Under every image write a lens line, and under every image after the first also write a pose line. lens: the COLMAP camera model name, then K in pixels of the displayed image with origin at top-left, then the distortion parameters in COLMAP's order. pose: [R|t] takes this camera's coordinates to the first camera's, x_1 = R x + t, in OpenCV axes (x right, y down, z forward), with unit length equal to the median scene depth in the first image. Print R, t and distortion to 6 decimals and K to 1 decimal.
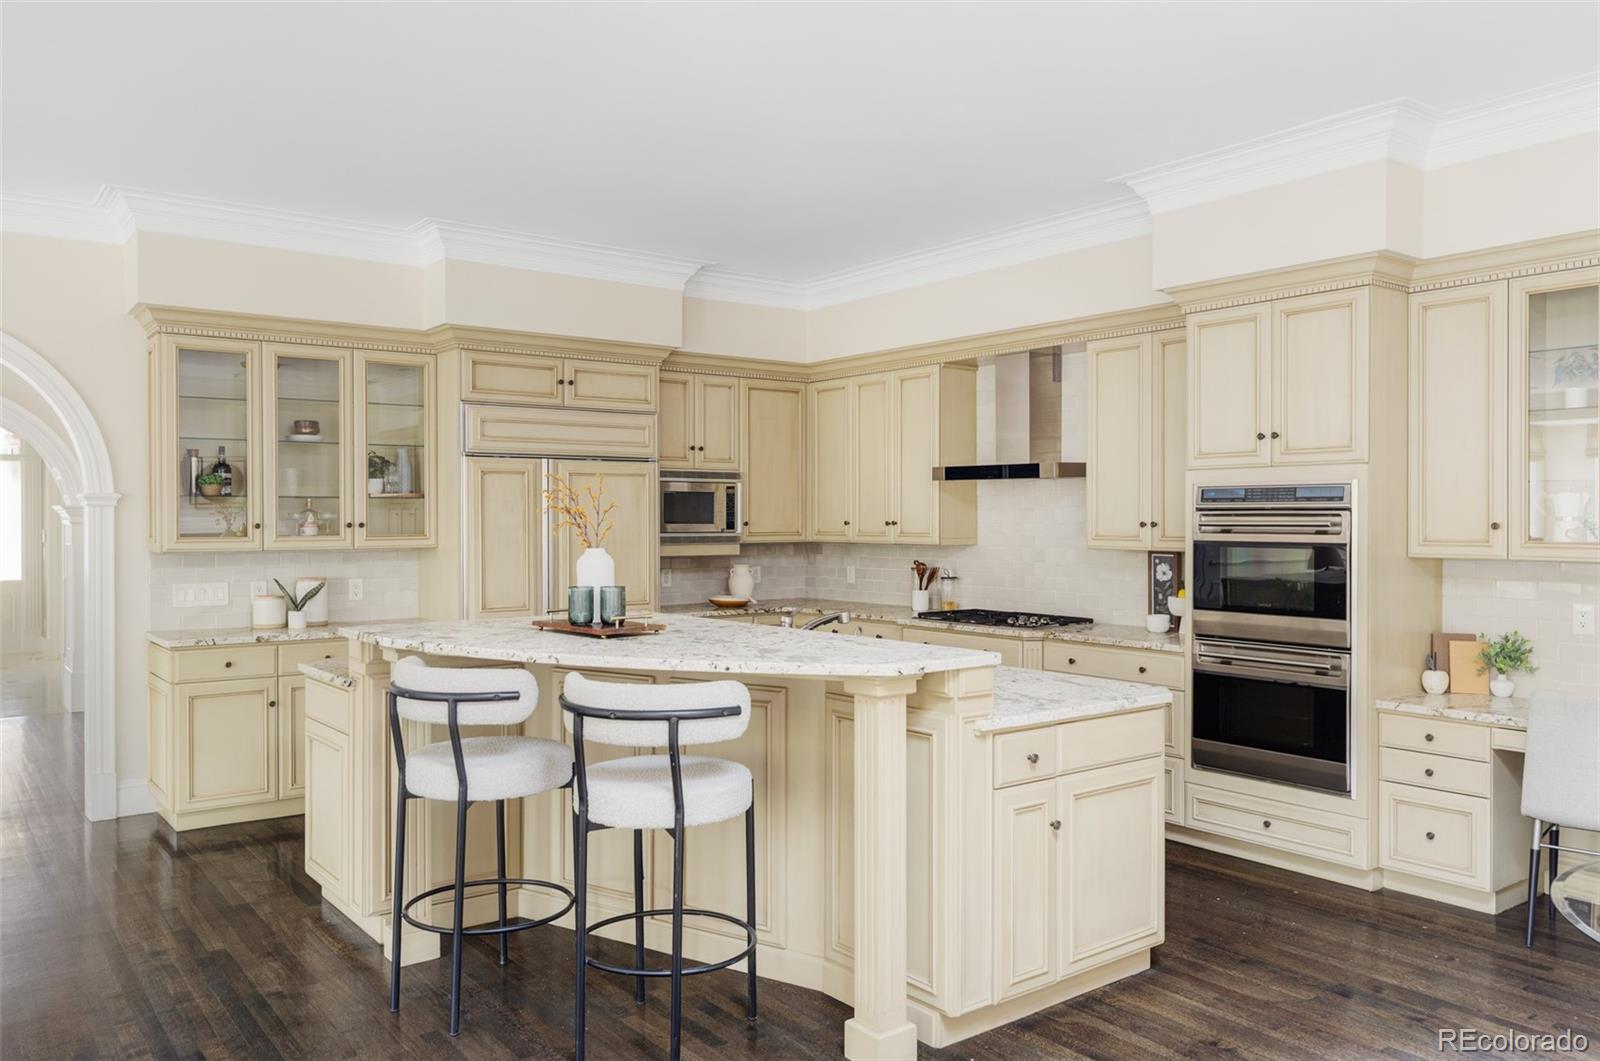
lens RADIAL K [[1171.8, 0, 761.7], [0, 1171.8, 524.1], [0, 0, 1]] dist [-0.001659, -0.003394]
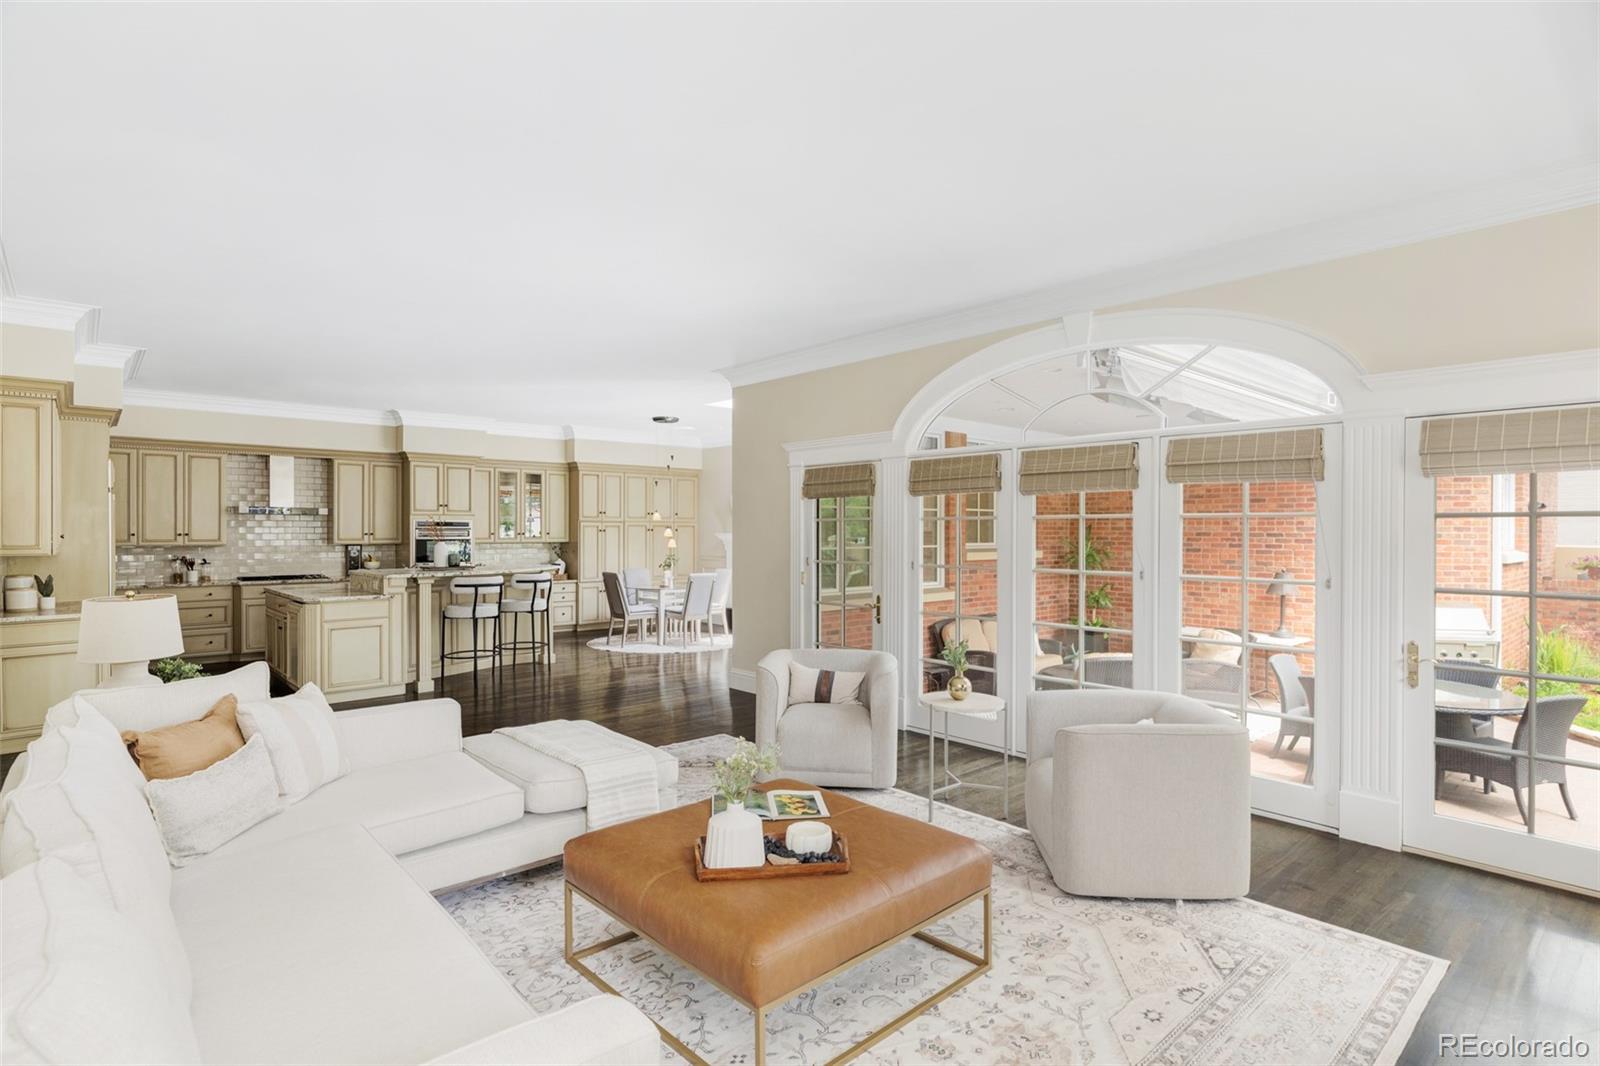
lens RADIAL K [[880.2, 0, 804.8], [0, 880.2, 526.8], [0, 0, 1]] dist [0.002174, 0.000087]
pose [[-0.079991, 0.006689, 0.996773, -1.535922], [0.006105, 0.999962, -0.006221, 0.001921], [-0.996777, 0.005588, -0.080029, 0.168958]]
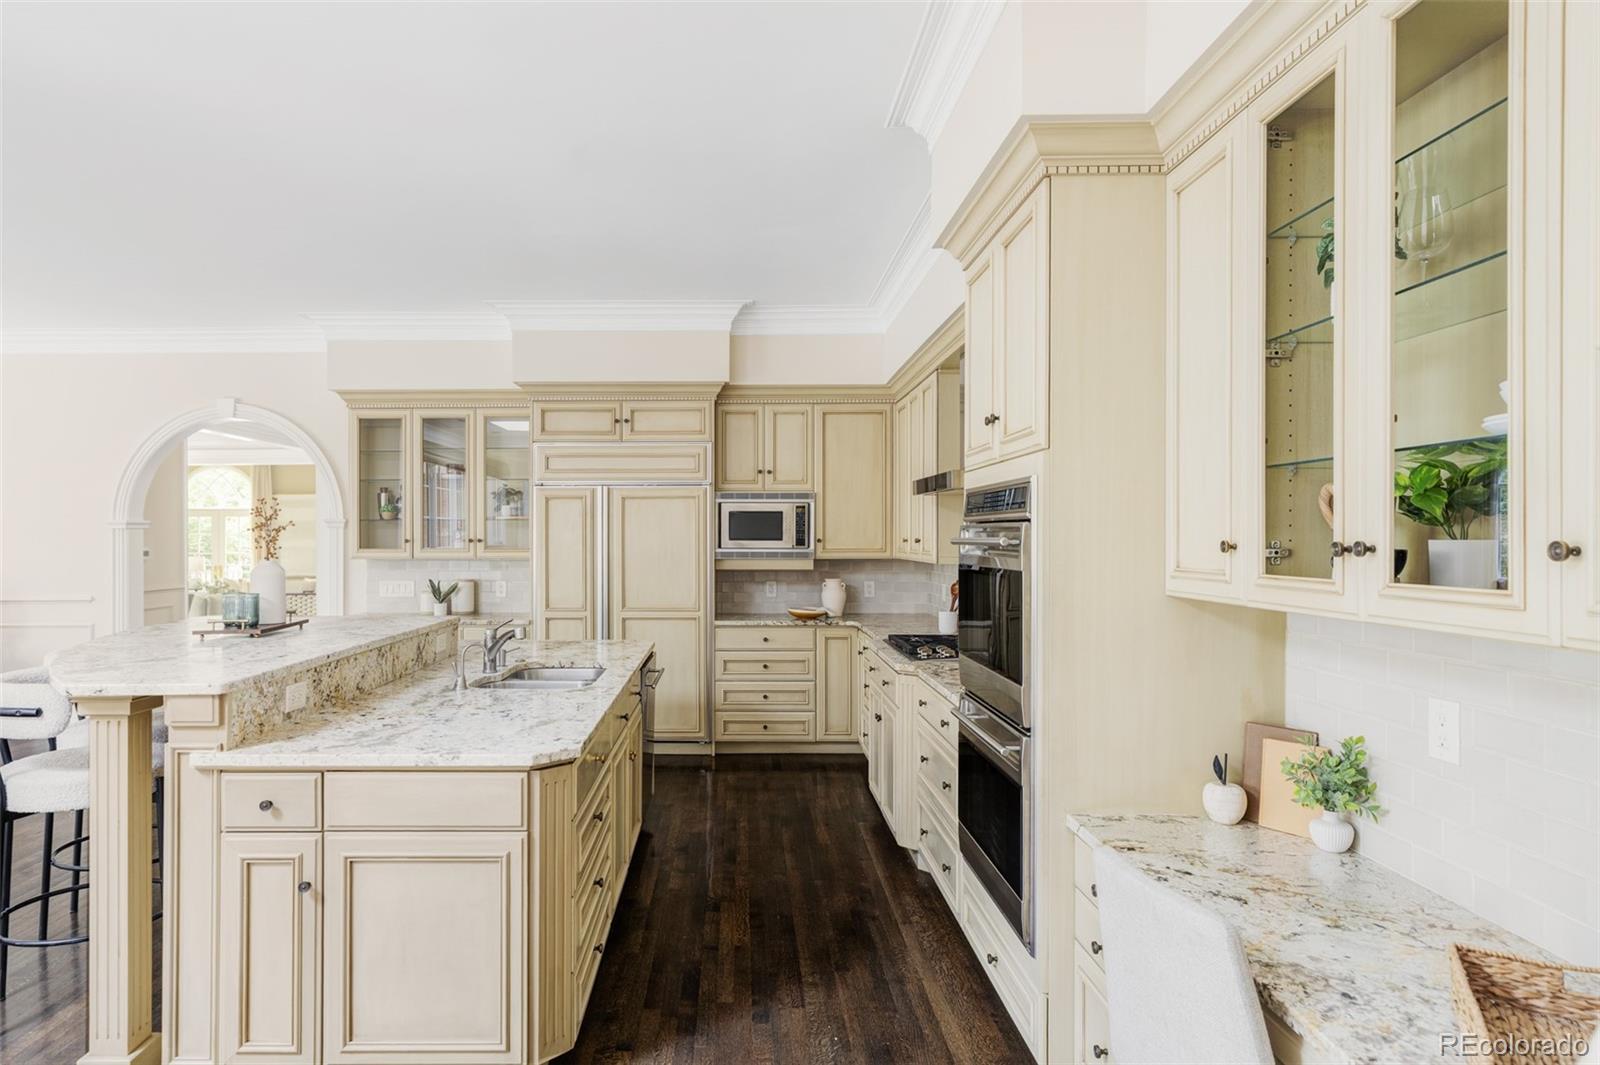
lens RADIAL K [[895.6, 0, 802.0], [0, 895.6, 538.2], [0, 0, 1]] dist [0.003334, 0.001670]
pose [[0.800352, 0.000917, -0.599530, 0.561249], [-0.002801, 0.999994, -0.002209, -0.000755], [0.599525, 0.003447, 0.800349, 0.408973]]
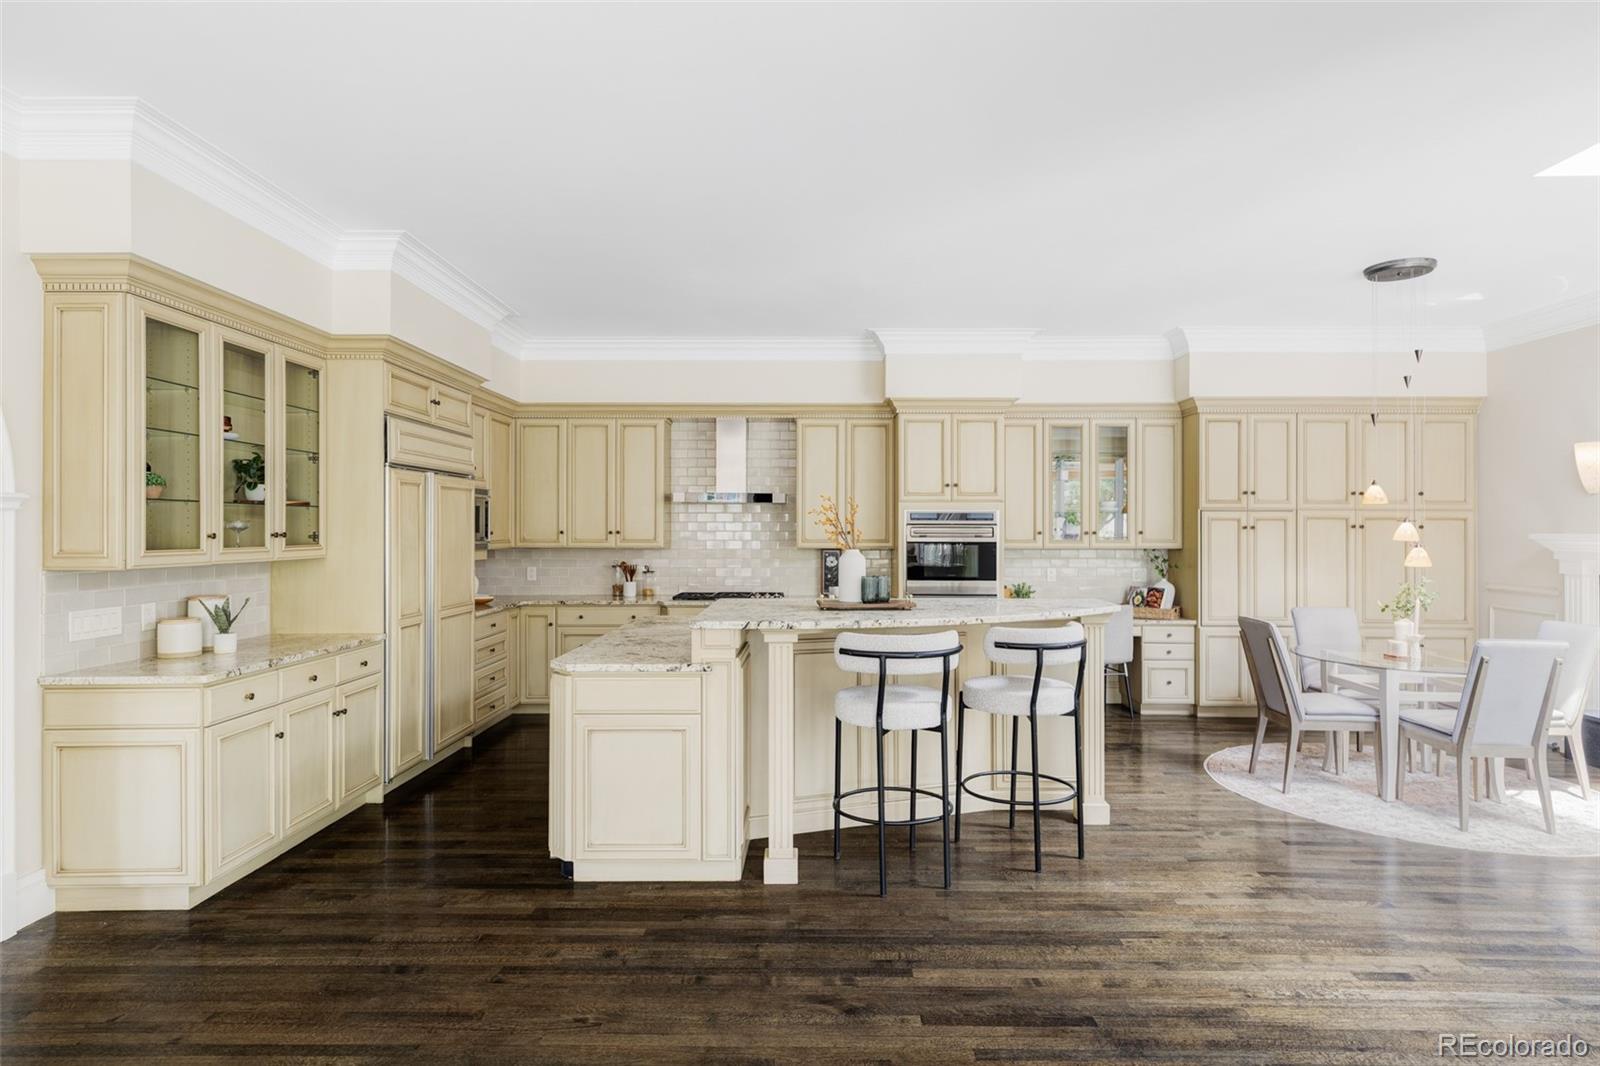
lens RADIAL K [[895.6, 0, 791.7], [0, 895.6, 524.9], [0, 0, 1]] dist [0.003334, 0.001670]
pose [[0.611362, 0.005351, 0.791333, -0.657761], [0.002518, 0.999959, -0.008707, 0.000225], [-0.791347, 0.007315, 0.611323, 0.250153]]
